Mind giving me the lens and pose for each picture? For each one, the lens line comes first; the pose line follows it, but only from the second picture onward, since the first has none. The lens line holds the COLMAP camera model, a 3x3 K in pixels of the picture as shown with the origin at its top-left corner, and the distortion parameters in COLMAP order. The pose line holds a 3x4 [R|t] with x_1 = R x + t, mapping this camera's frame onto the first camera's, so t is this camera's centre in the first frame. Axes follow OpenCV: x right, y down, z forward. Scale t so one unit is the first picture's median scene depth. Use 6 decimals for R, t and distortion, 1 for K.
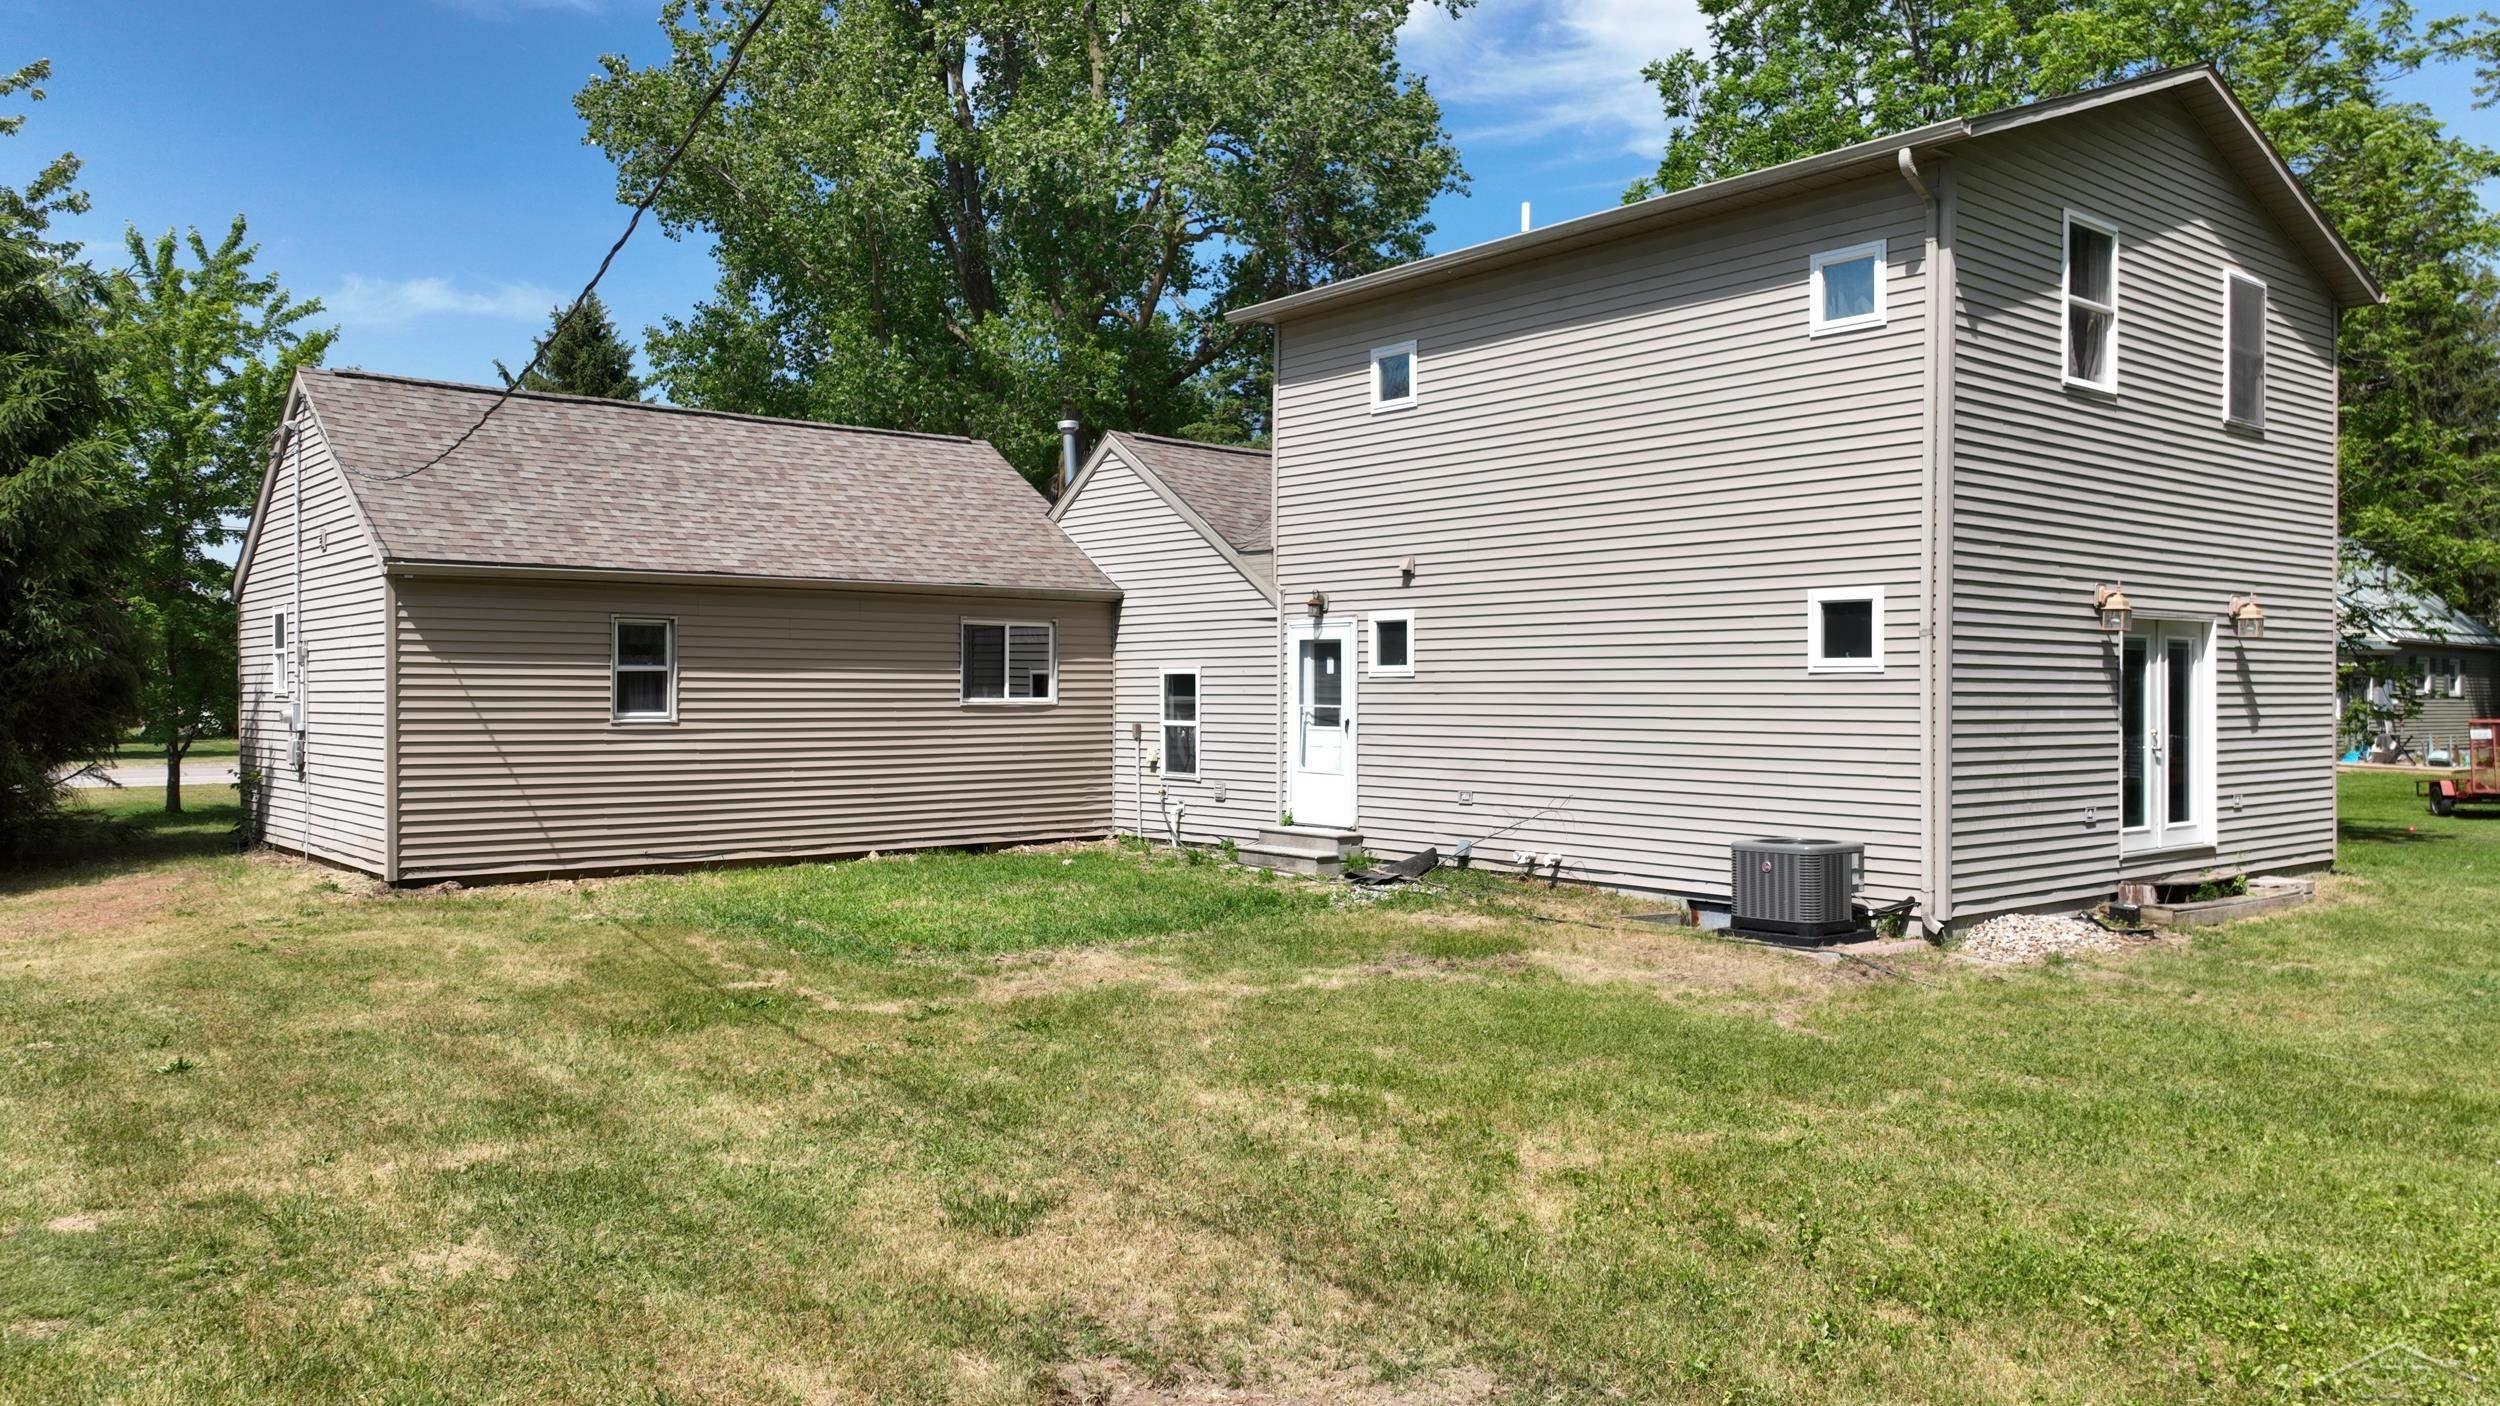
lens RADIAL K [[1764.7, 0, 1250.0], [0, 1764.7, 703.0], [0, 0, 1]] dist [0.006467, 0.005015]
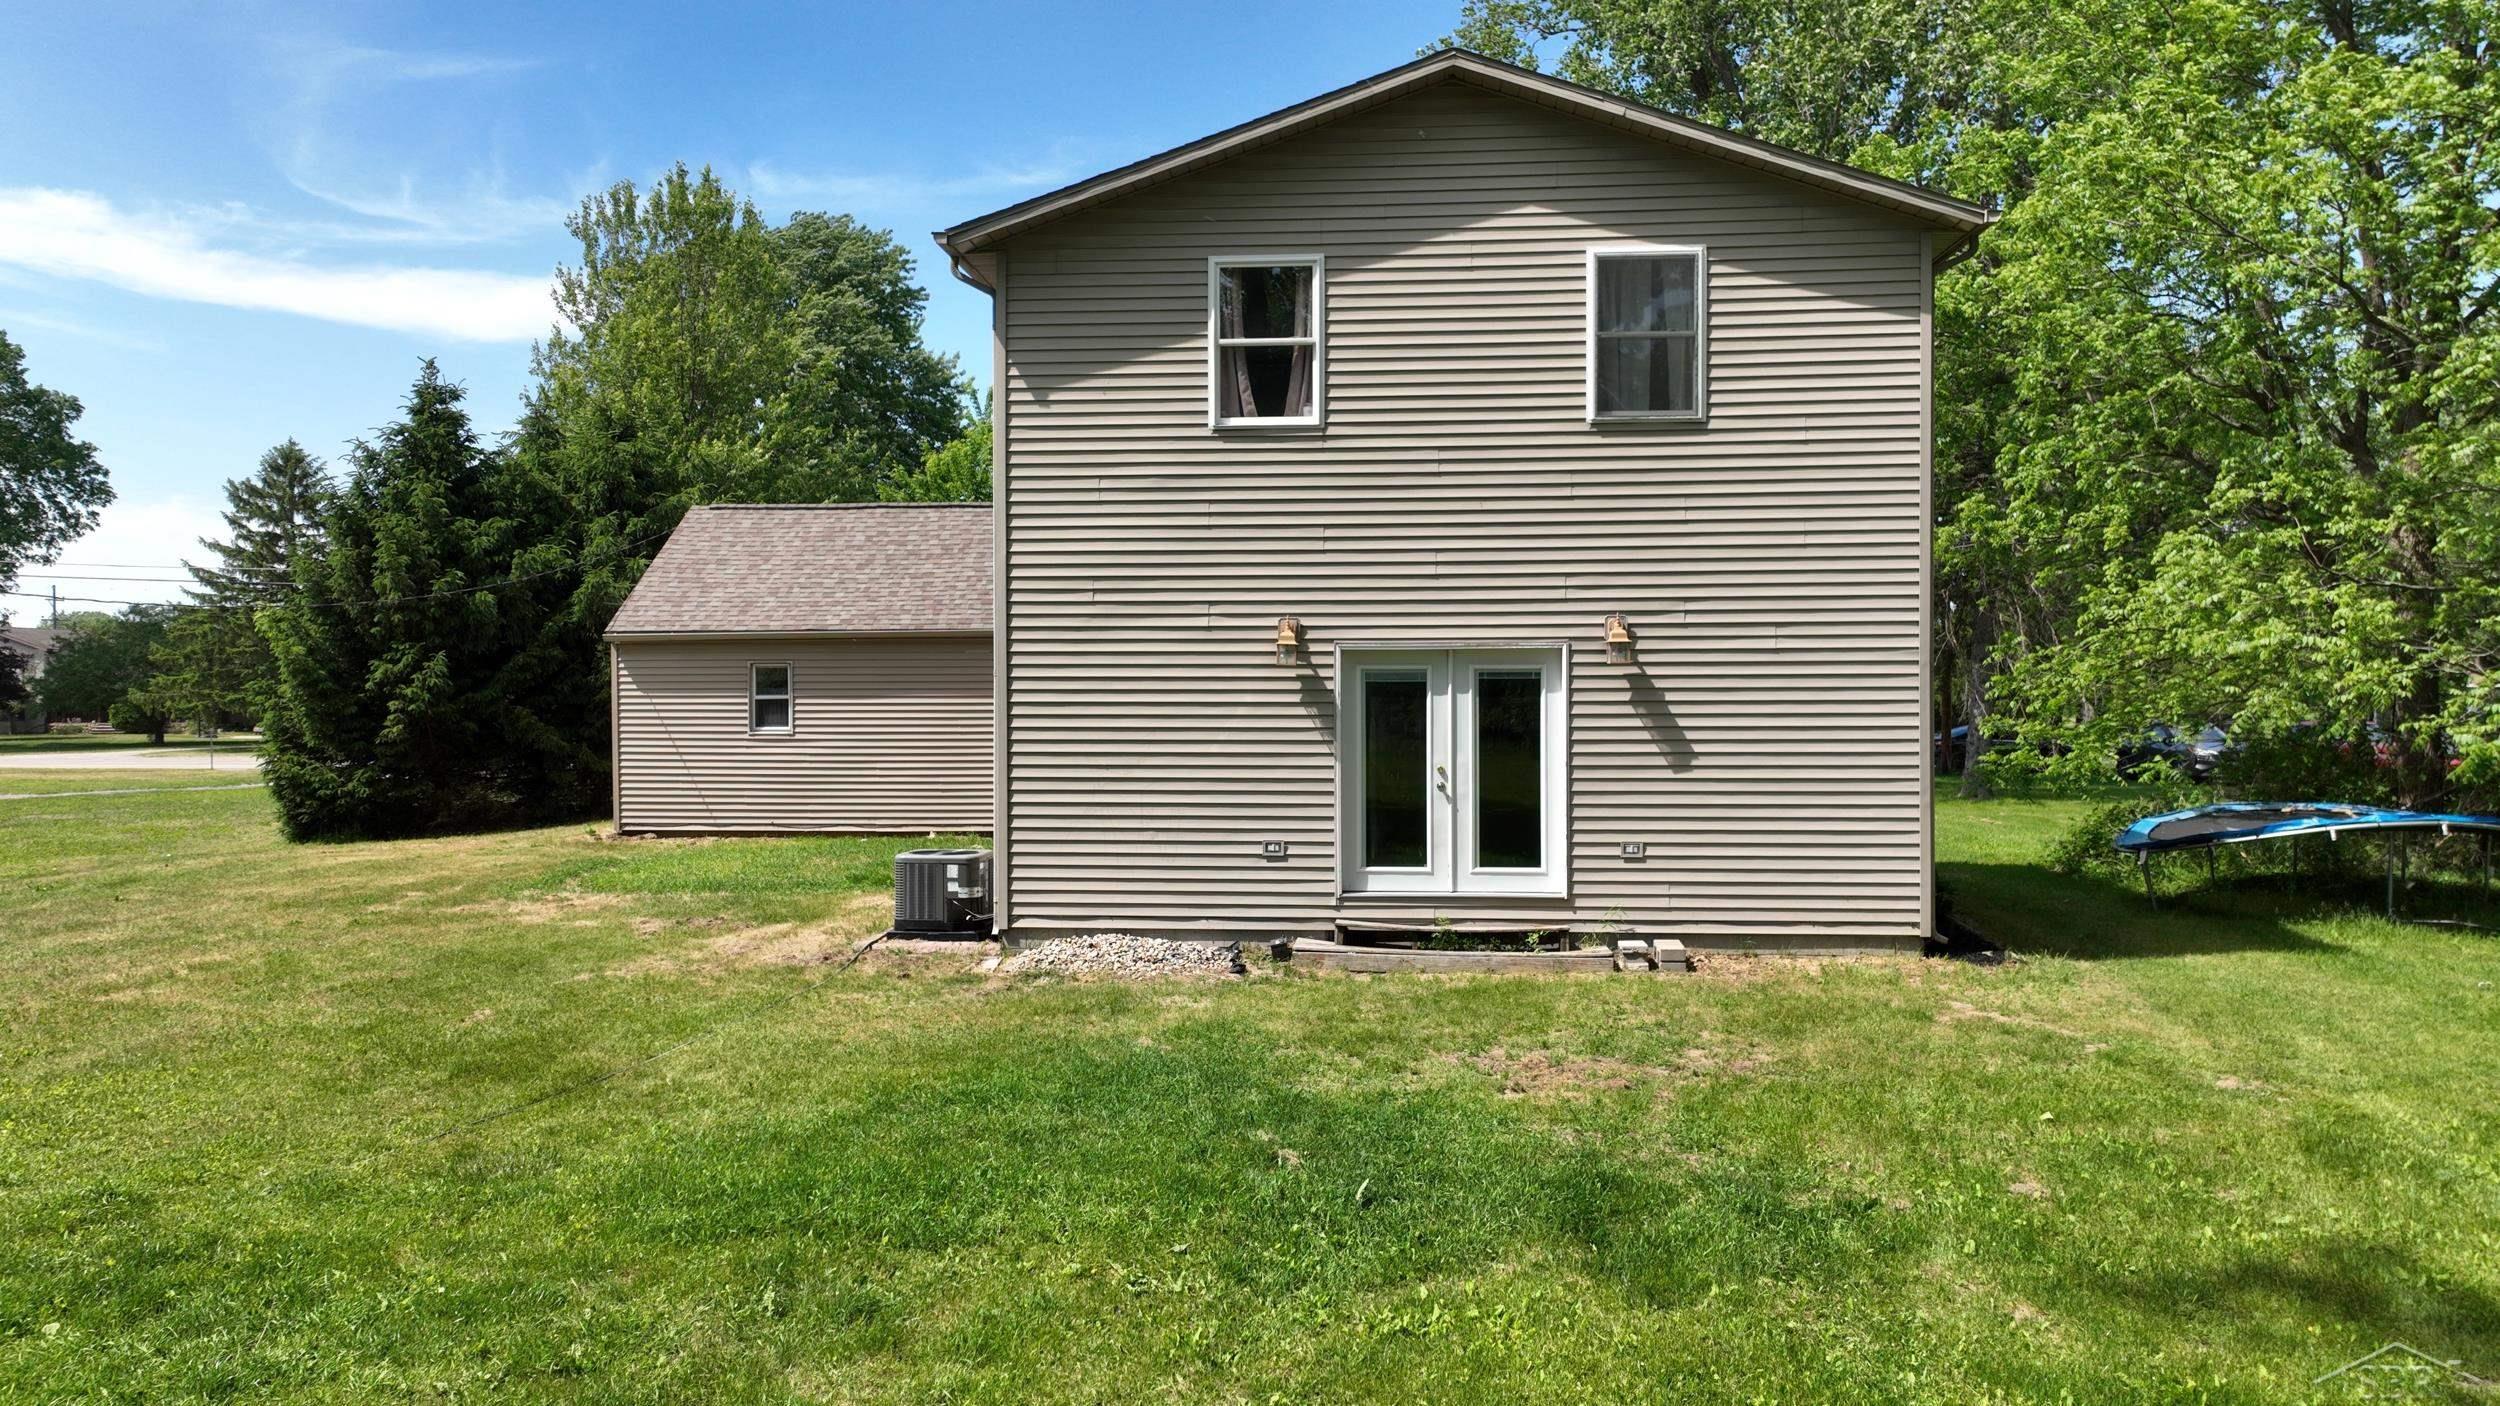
lens RADIAL K [[1765.7, 0, 1250.0], [0, 1765.7, 703.0], [0, 0, 1]] dist [0.023719, 0.001594]
pose [[0.714203, 0.001752, -0.699937, 0.976751], [-0.000052, 0.999997, 0.002450, -0.018451], [0.699939, -0.001714, 0.714201, 0.228194]]
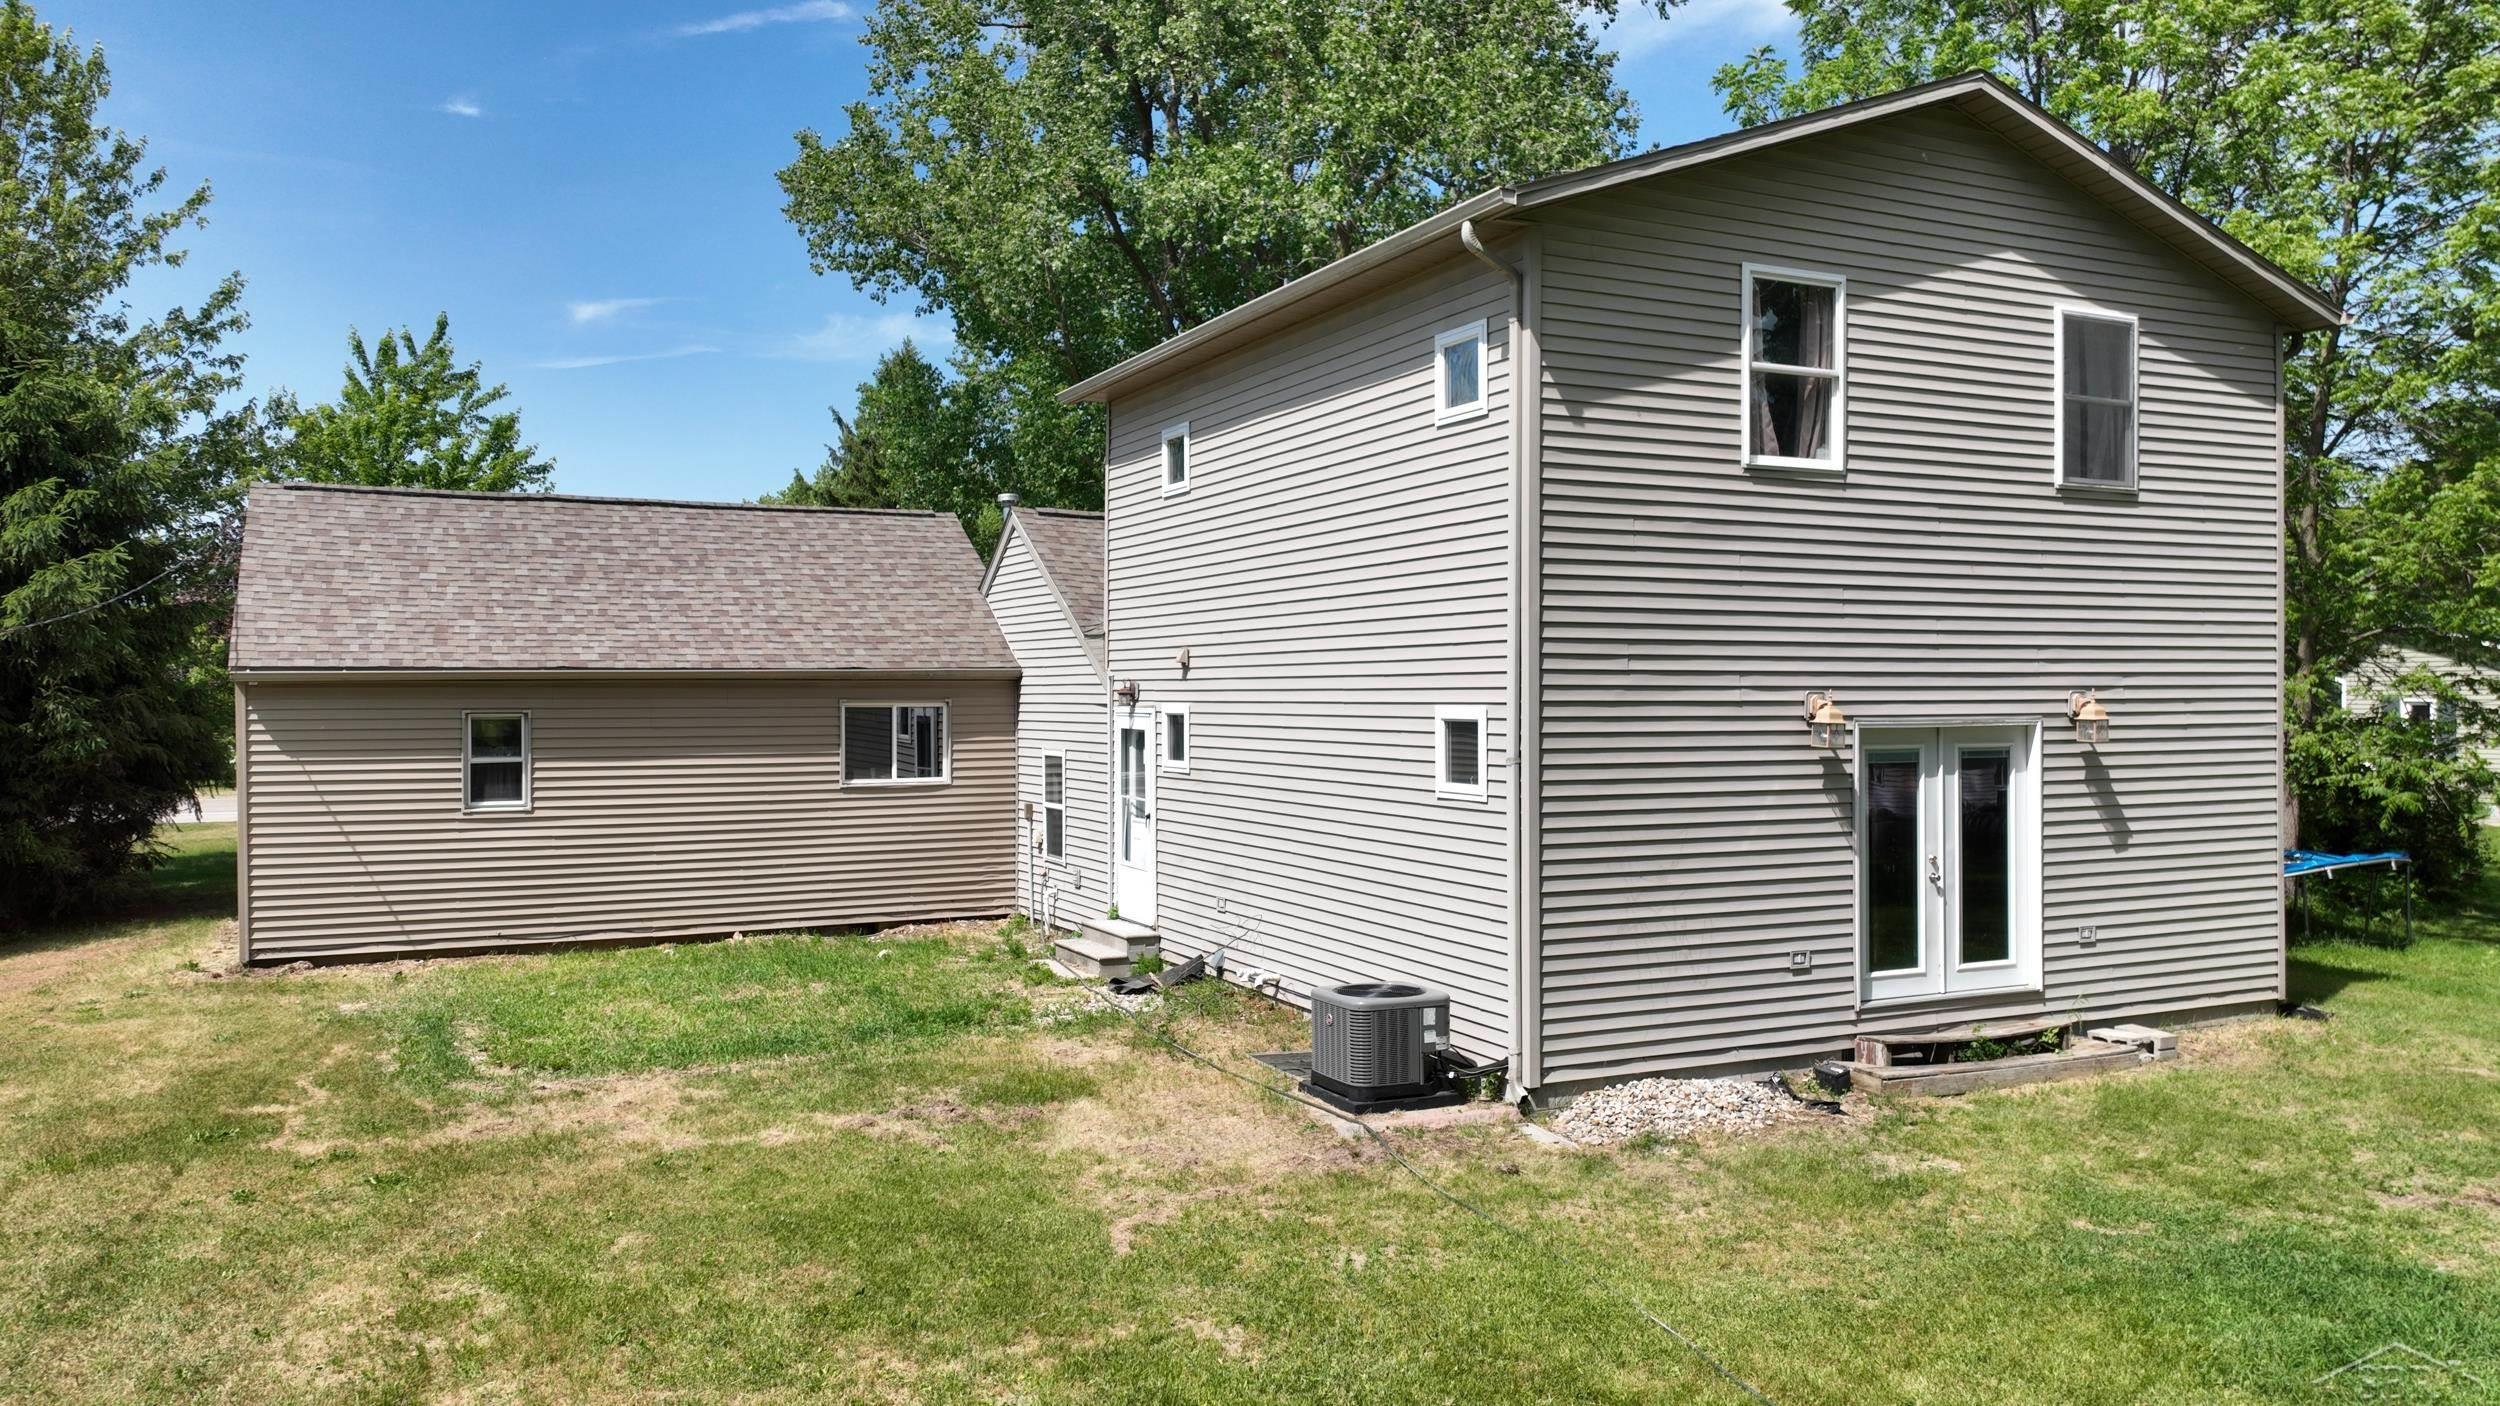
lens RADIAL K [[1764.7, 0, 1250.0], [0, 1764.7, 703.0], [0, 0, 1]] dist [0.006467, 0.005015]
pose [[0.969854, -0.002779, -0.243669, 0.355498], [0.002759, 0.999996, -0.000425, -0.052431], [0.243669, -0.000260, 0.969858, 0.081356]]
